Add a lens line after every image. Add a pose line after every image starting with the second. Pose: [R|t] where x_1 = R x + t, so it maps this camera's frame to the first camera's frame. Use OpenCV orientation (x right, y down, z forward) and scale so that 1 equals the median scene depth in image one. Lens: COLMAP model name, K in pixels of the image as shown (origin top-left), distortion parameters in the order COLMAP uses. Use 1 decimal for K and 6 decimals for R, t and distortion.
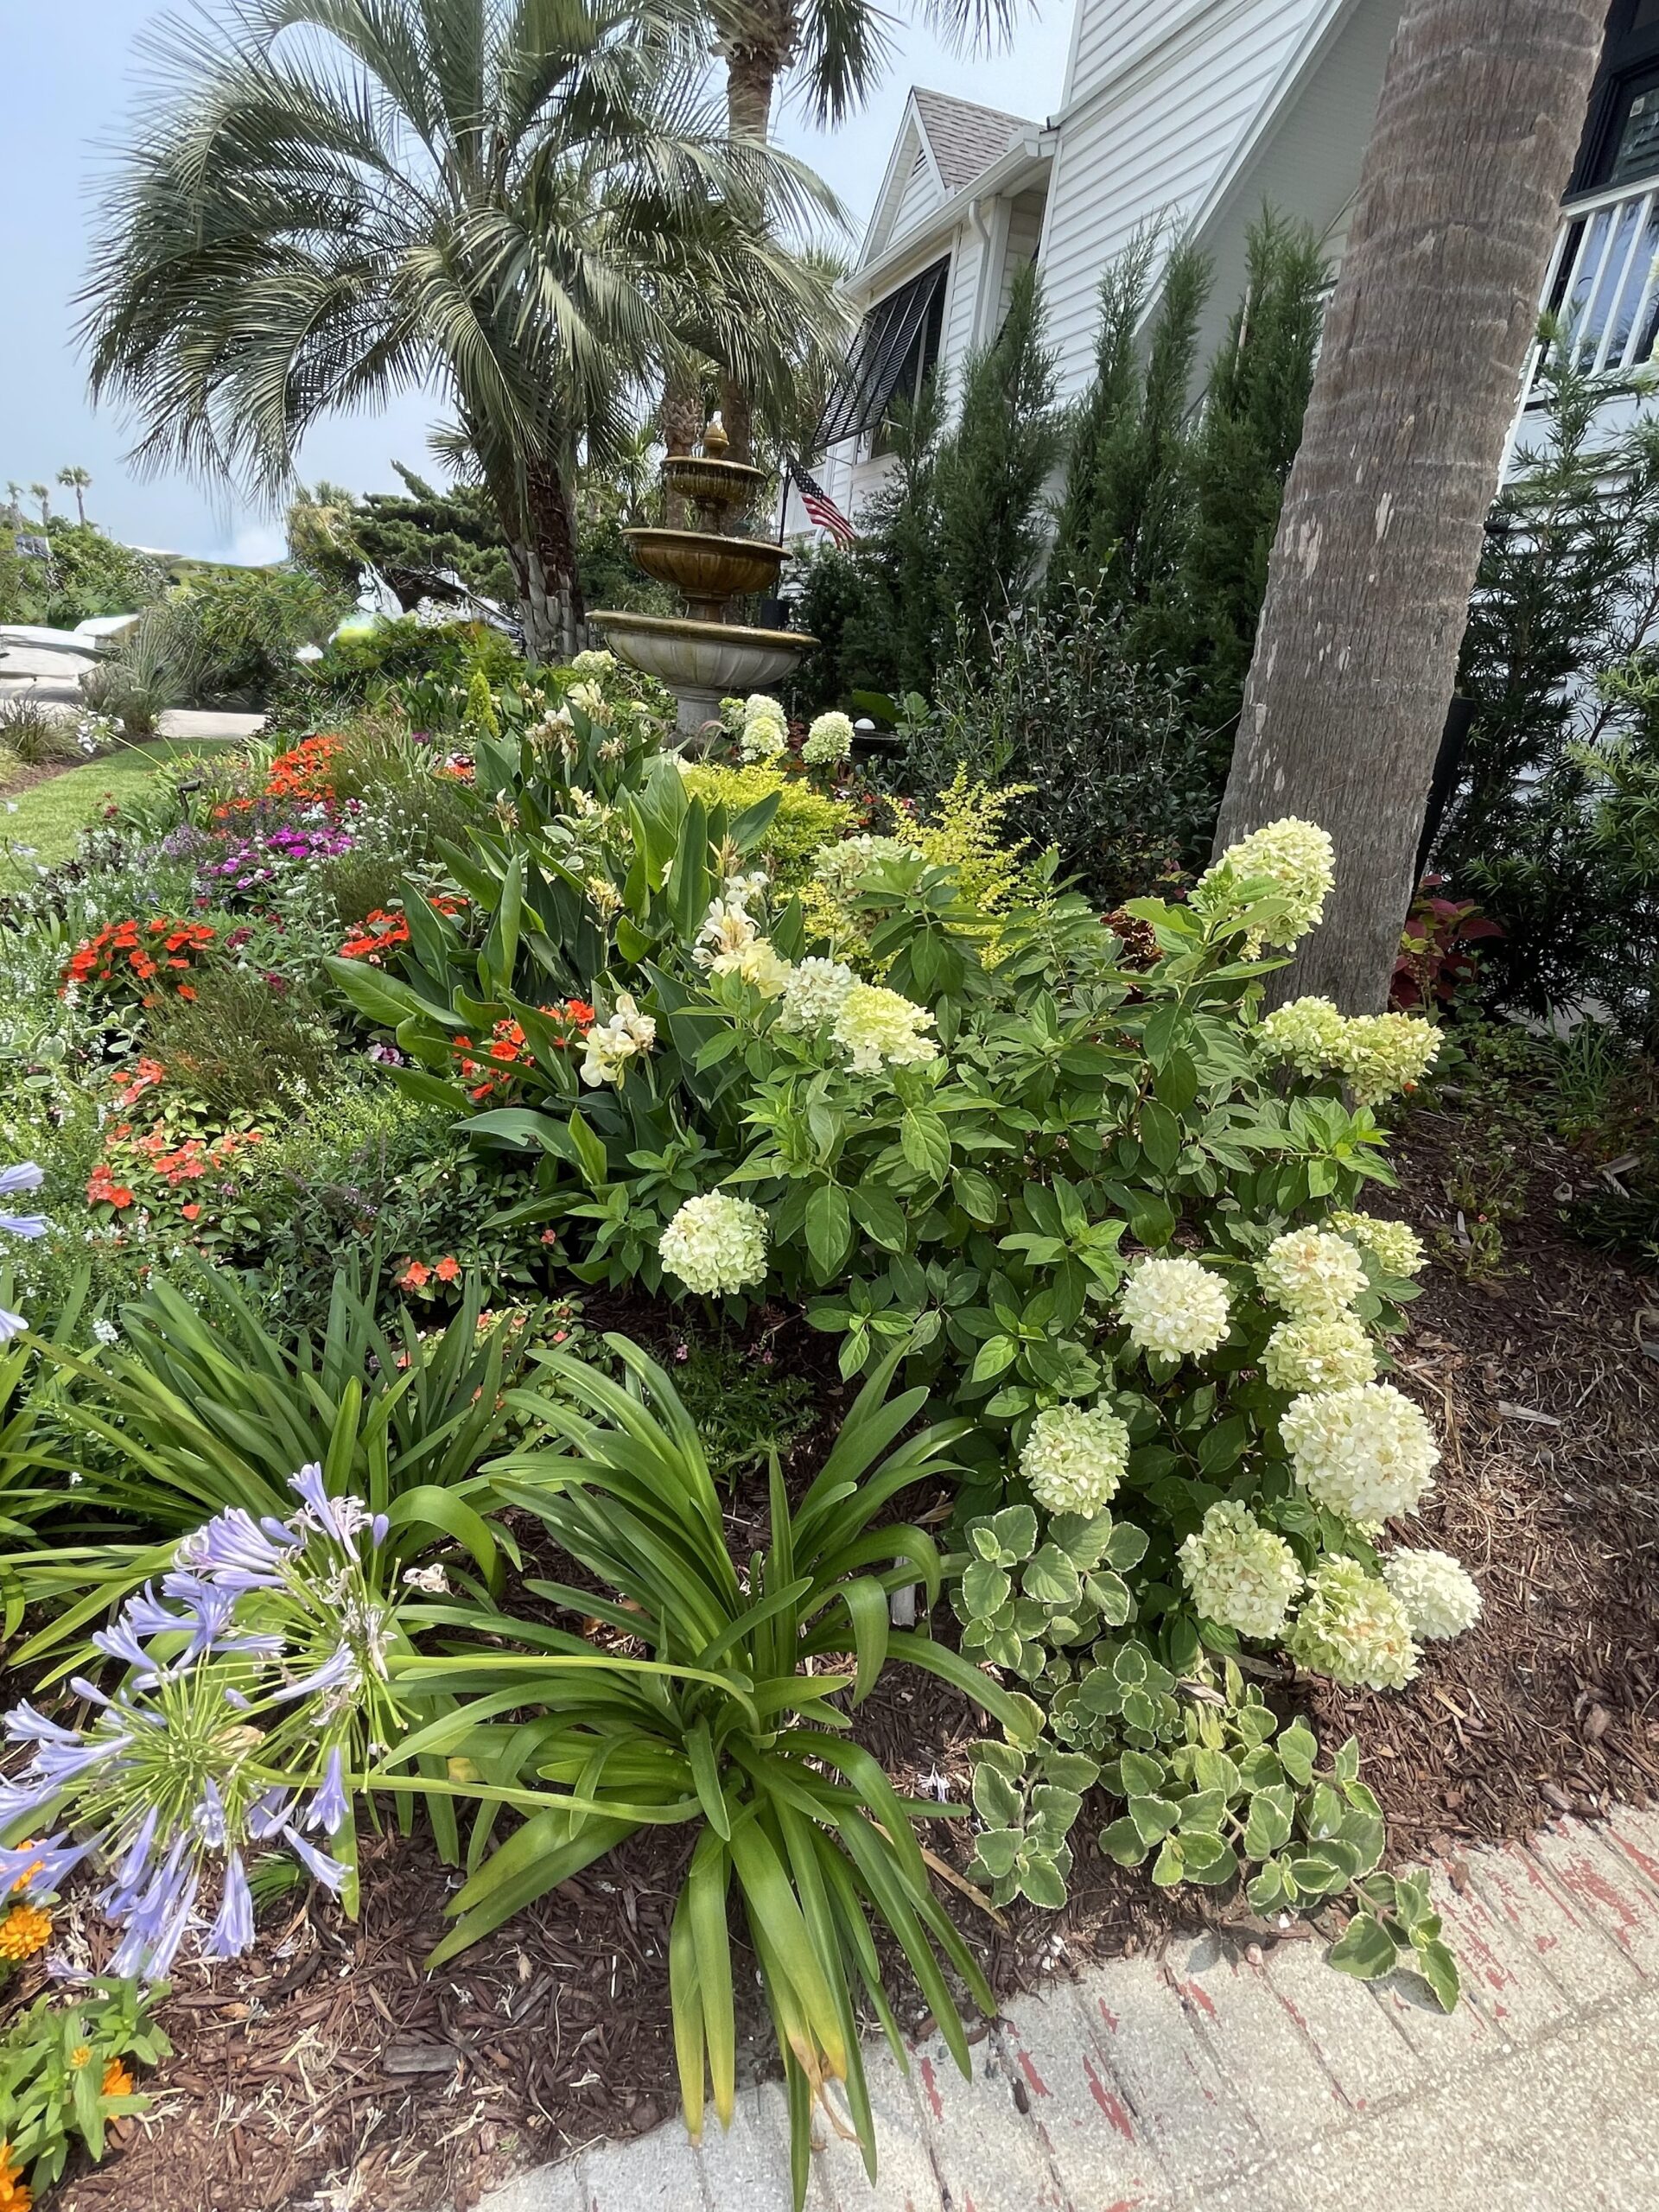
lens RADIAL K [[1132.0, 0, 826.2], [0, 1132.0, 1110.4], [0, 0, 1]] dist [0.000357, 0.001074]
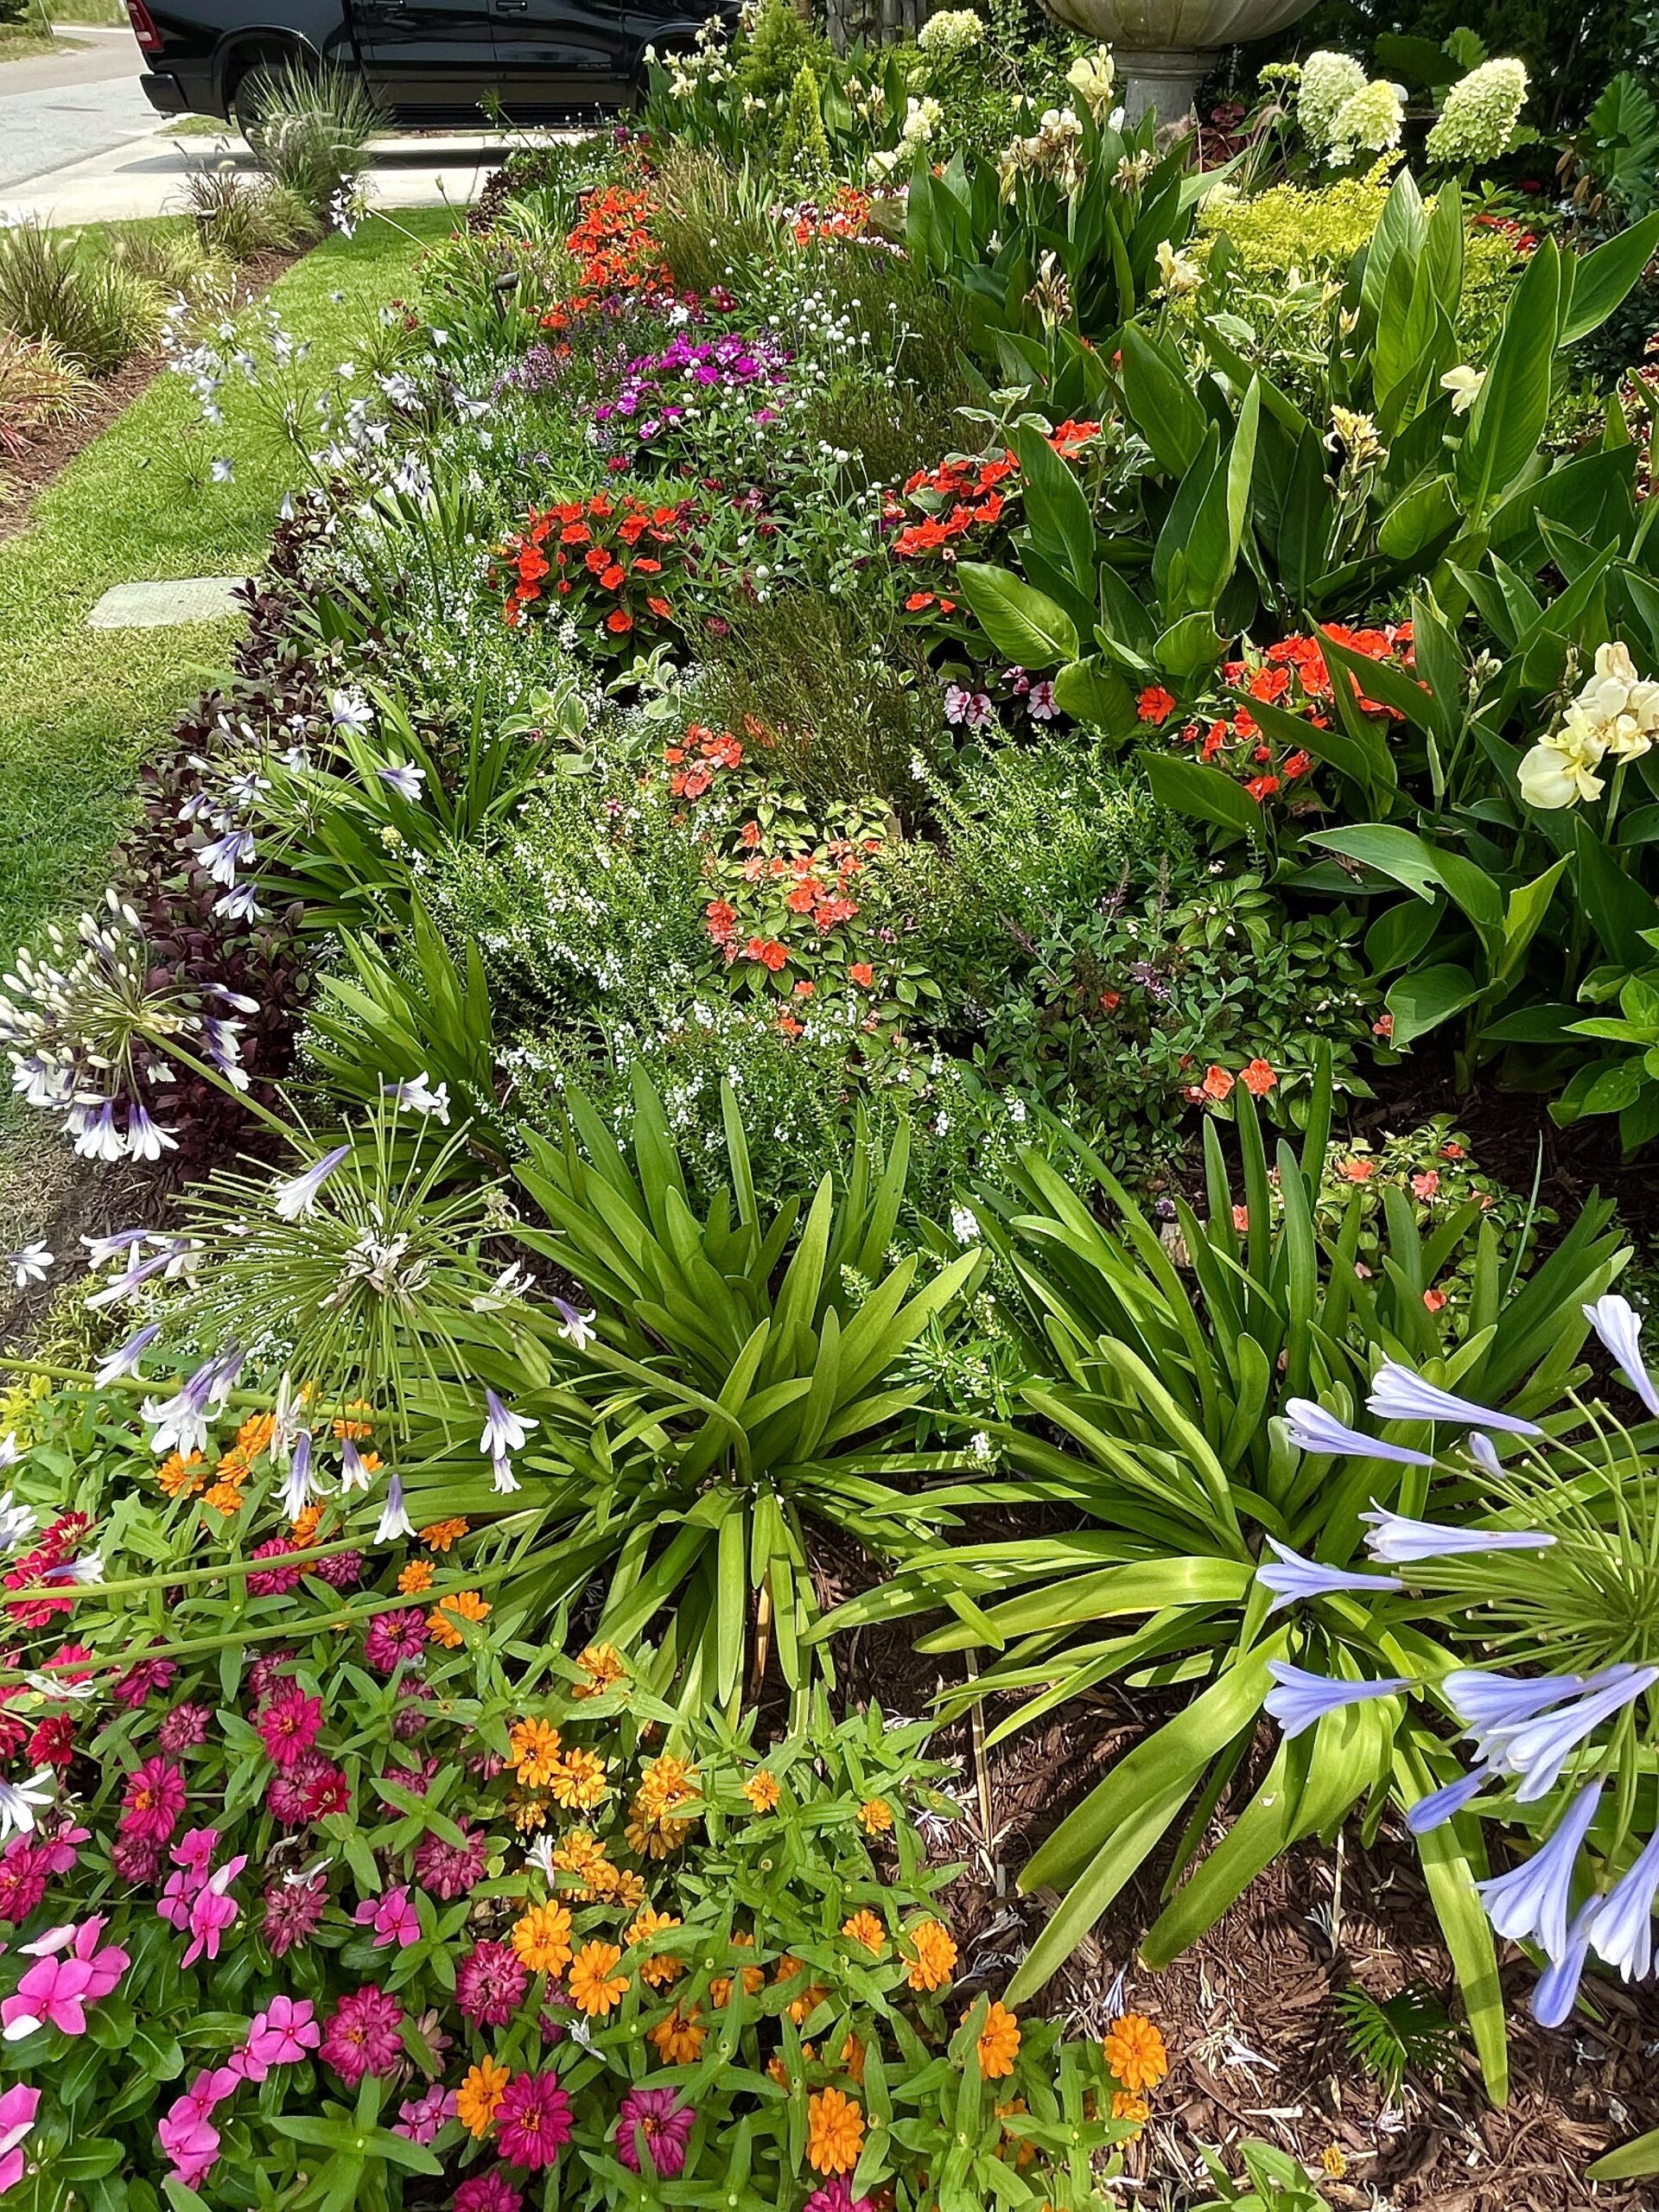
lens RADIAL K [[1298.8, 0, 831.0], [0, 1298.8, 1098.8], [0, 0, 1]] dist [-0.006834, 0.007249]
pose [[0.981872, 0.044404, -0.184269, -0.315328], [0.014429, 0.951841, 0.306253, -0.063128], [0.188993, -0.303360, 0.933946, 0.159470]]
